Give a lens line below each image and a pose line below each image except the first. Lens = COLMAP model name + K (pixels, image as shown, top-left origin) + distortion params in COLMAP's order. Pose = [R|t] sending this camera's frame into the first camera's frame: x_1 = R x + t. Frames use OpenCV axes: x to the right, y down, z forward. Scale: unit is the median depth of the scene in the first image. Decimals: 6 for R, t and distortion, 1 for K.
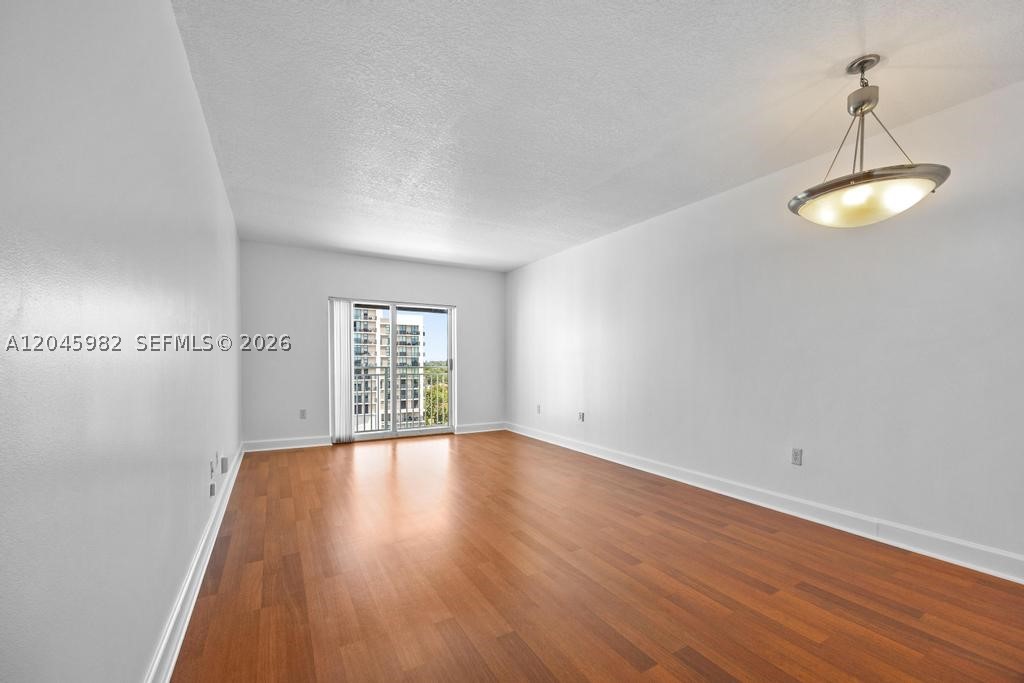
lens RADIAL K [[399.3, 0, 485.1], [0, 399.3, 362.4], [0, 0, 1]] dist [-0.005670, -0.000760]
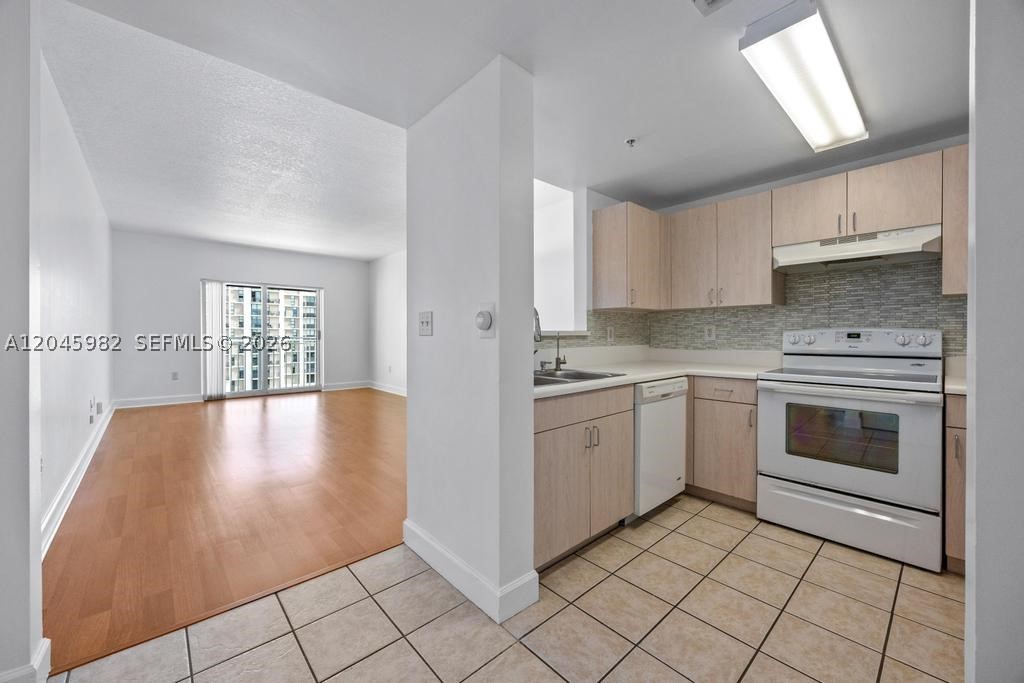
lens RADIAL K [[399.3, 0, 520.5], [0, 399.3, 332.5], [0, 0, 1]] dist [-0.005670, -0.000760]
pose [[0.966105, 0.002088, 0.258141, 0.225796], [-0.000160, 0.999972, -0.007492, 0.007312], [-0.258149, 0.007197, 0.966078, -0.401026]]
